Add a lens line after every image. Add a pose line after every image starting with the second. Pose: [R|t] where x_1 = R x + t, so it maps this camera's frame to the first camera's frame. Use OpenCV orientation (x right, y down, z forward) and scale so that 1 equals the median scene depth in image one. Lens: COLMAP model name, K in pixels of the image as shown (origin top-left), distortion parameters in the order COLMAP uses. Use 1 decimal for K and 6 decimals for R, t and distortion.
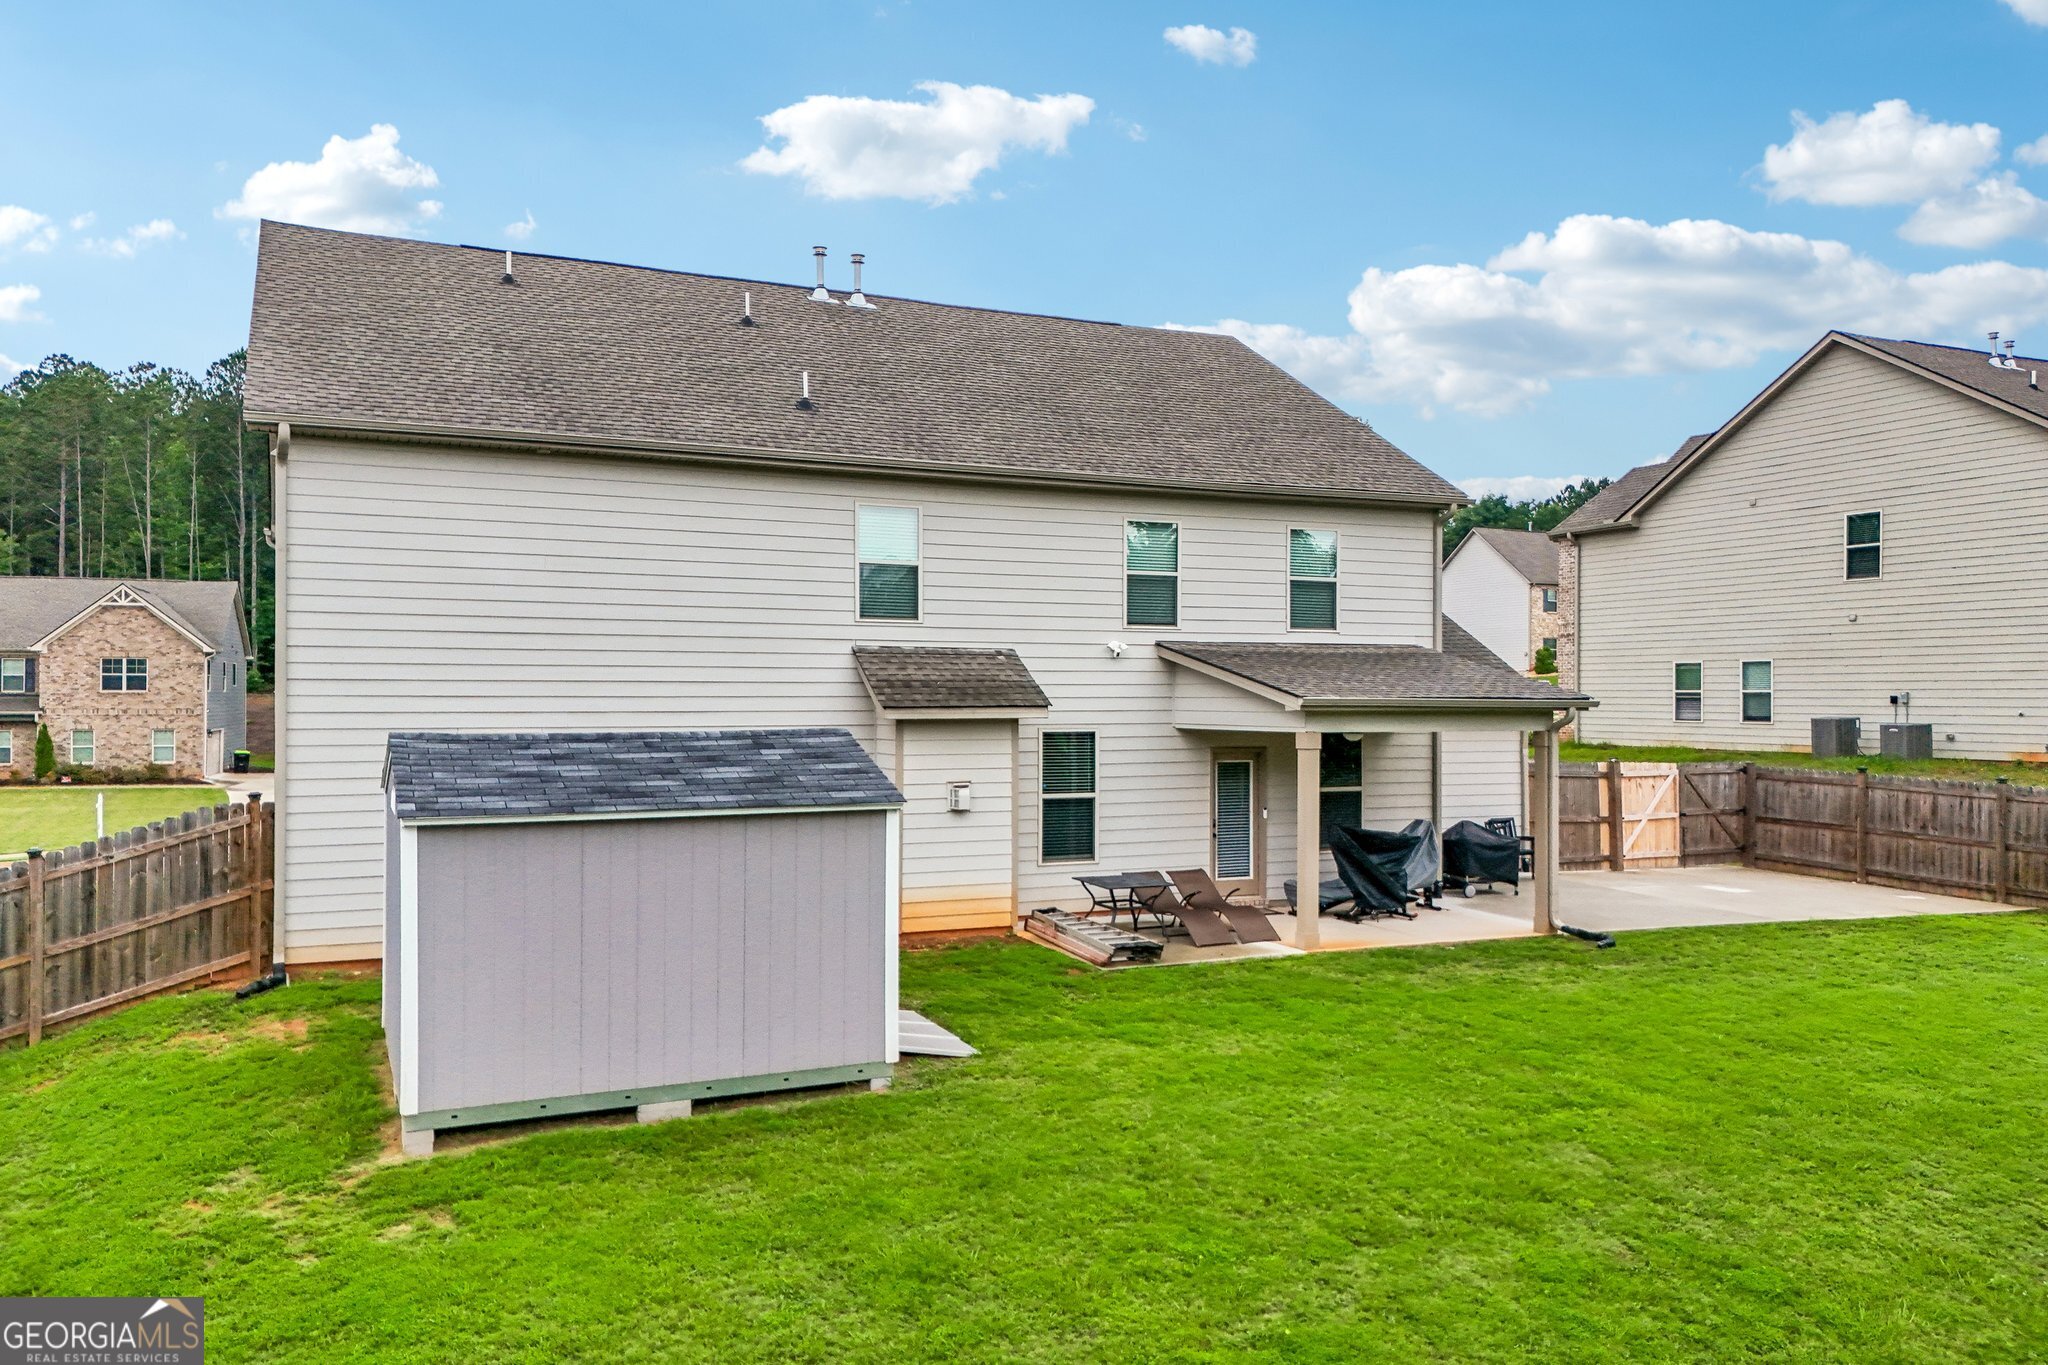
lens RADIAL K [[1531.1, 0, 1024.0], [0, 1531.1, 682.5], [0, 0, 1]] dist [0.103561, -0.079248]
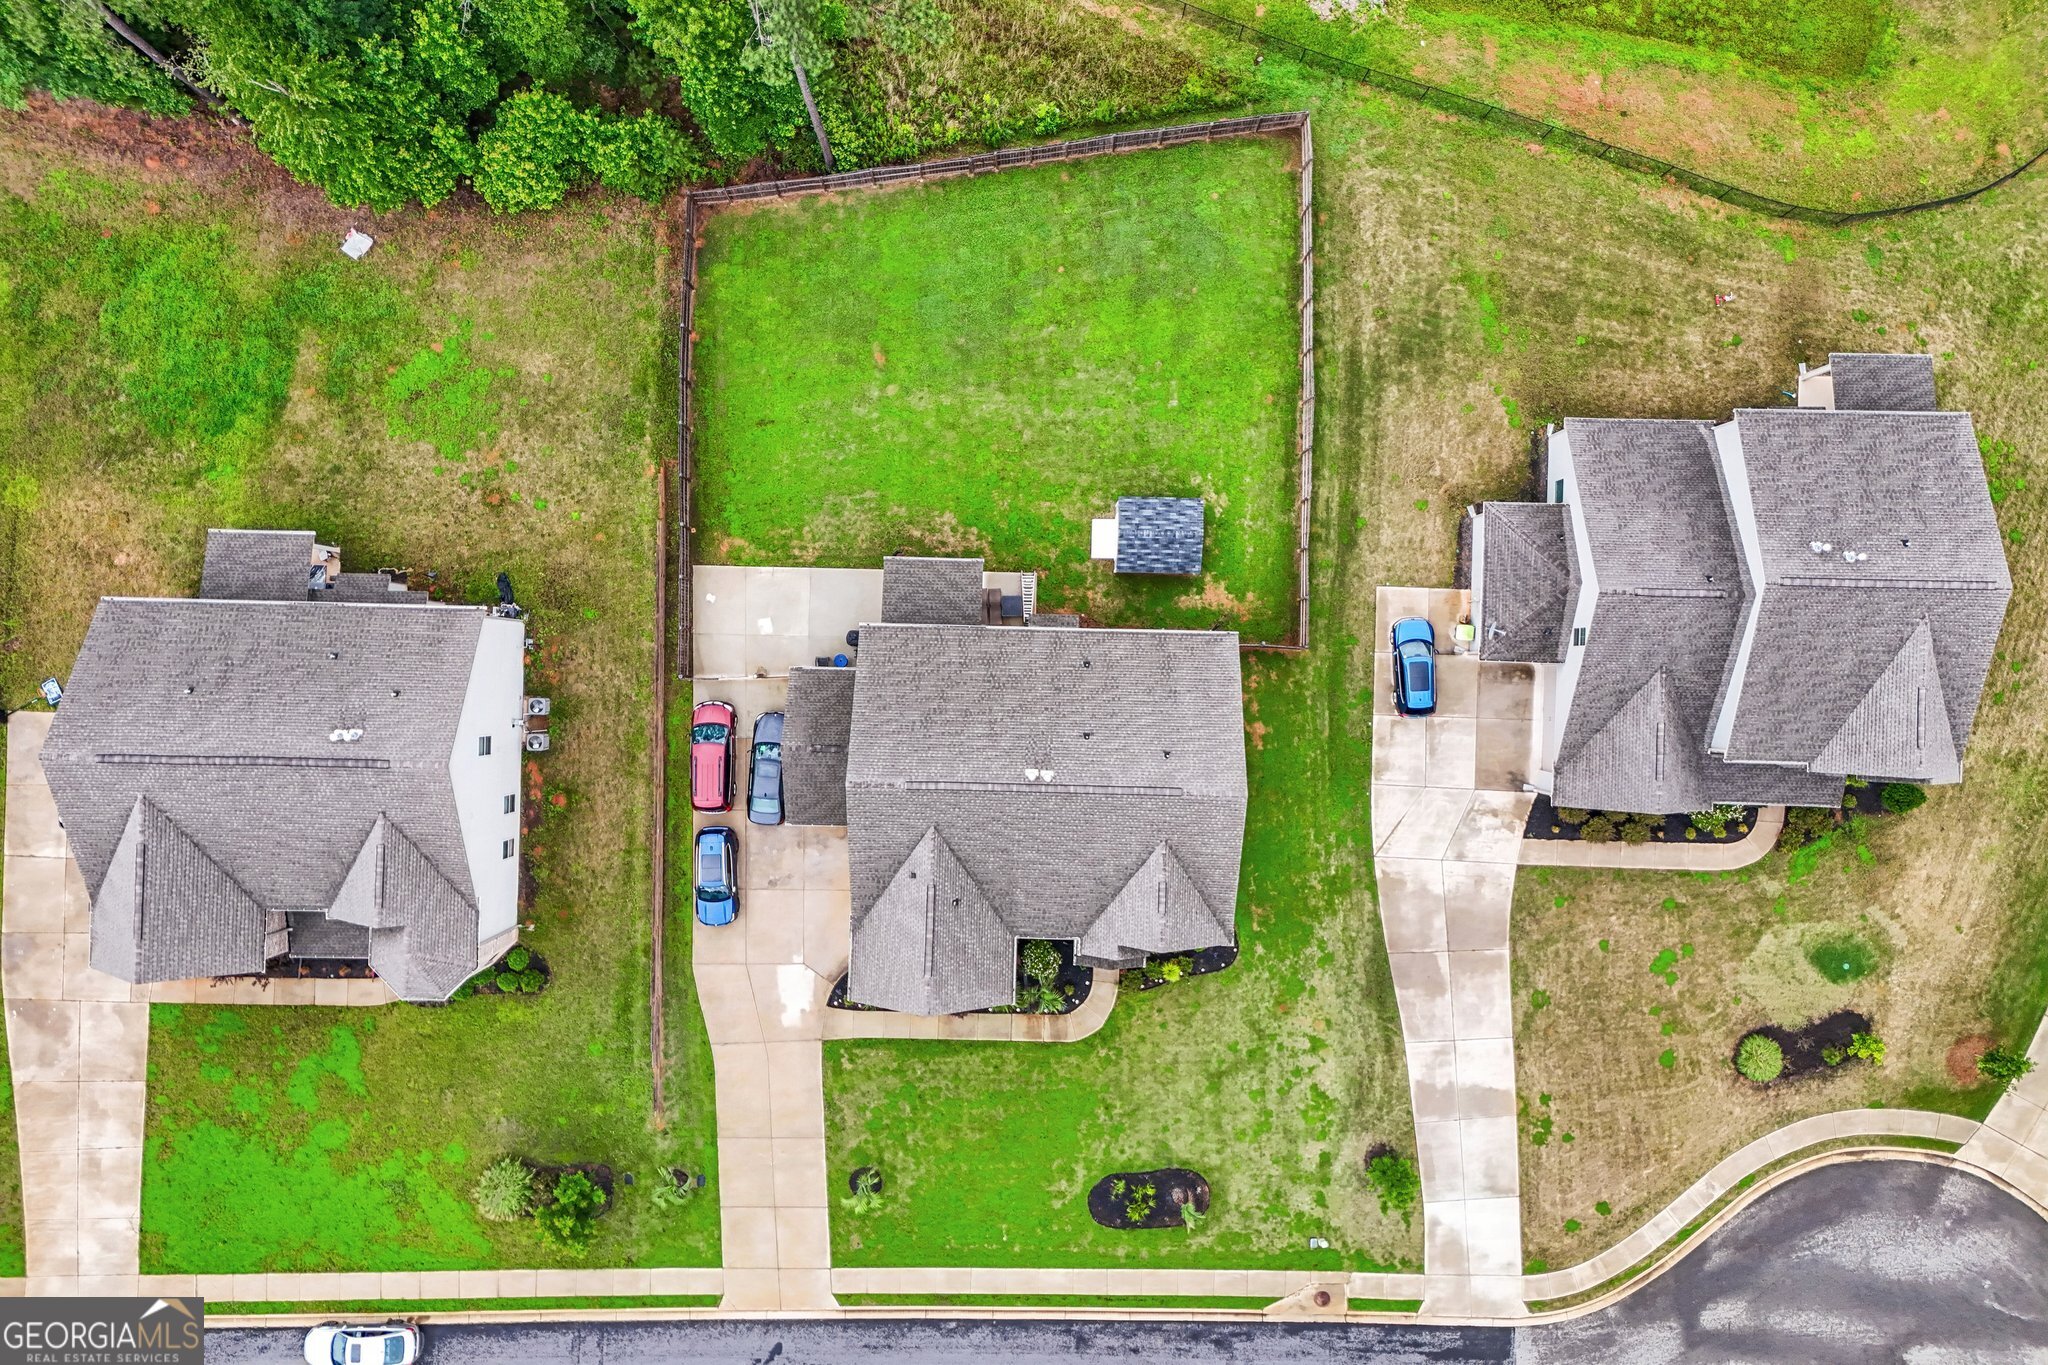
lens RADIAL K [[1531.1, 0, 1024.0], [0, 1531.1, 682.5], [0, 0, 1]] dist [0.103561, -0.079248]
pose [[-0.901143, -0.433521, 0.001251, -0.040516], [-0.002750, 0.008602, 0.999959, -3.314629], [-0.433514, 0.901103, -0.008944, 1.100959]]
